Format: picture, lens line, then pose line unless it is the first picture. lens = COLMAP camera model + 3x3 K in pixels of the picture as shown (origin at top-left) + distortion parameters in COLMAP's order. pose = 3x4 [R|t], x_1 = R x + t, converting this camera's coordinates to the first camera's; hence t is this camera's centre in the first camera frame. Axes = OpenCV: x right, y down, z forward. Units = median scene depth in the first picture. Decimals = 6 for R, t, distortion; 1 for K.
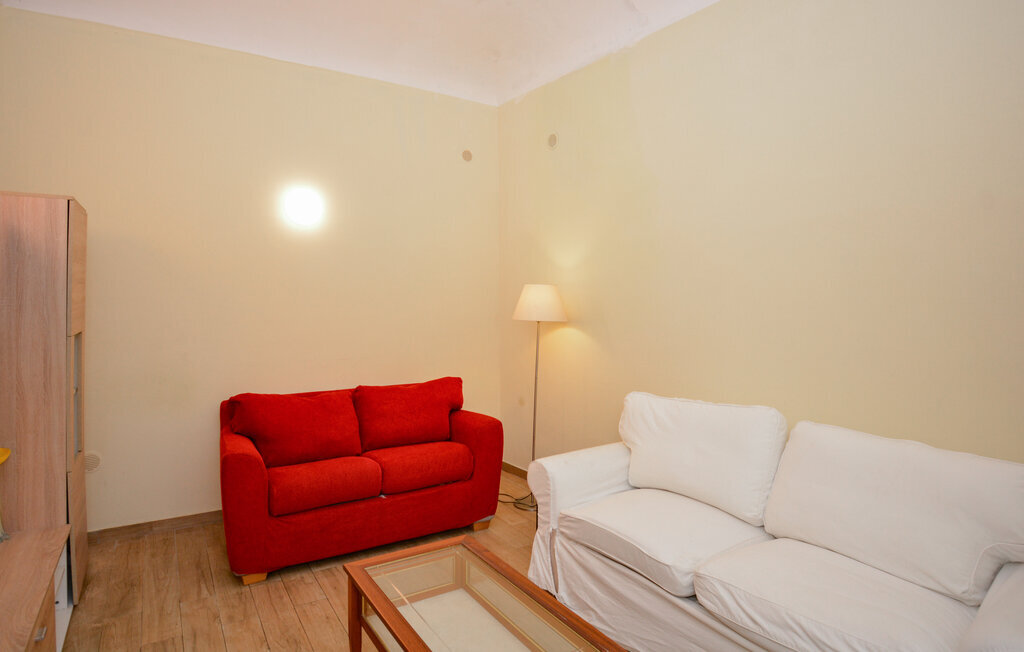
lens RADIAL K [[555.4, 0, 512.0], [0, 555.4, 326.0], [0, 0, 1]] dist [0.000071, -0.000210]
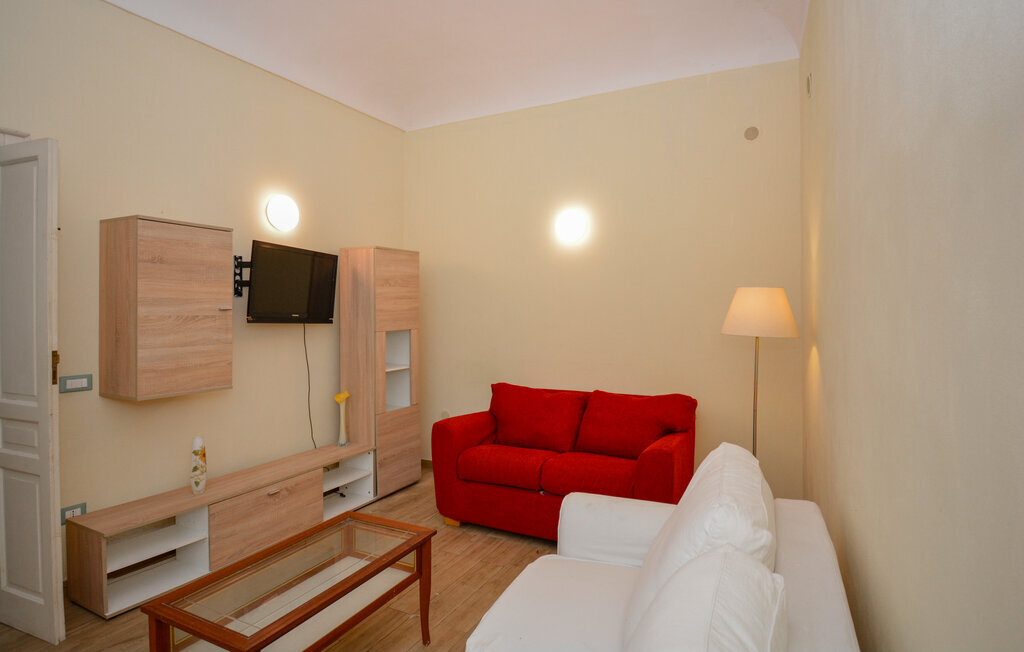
lens RADIAL K [[555.4, 0, 512.0], [0, 555.4, 326.0], [0, 0, 1]] dist [0.000071, -0.000210]
pose [[0.522173, 0.027090, -0.852409, 0.698803], [-0.032817, 0.999393, 0.011658, -0.027001], [0.852208, 0.021886, 0.522745, 0.418589]]
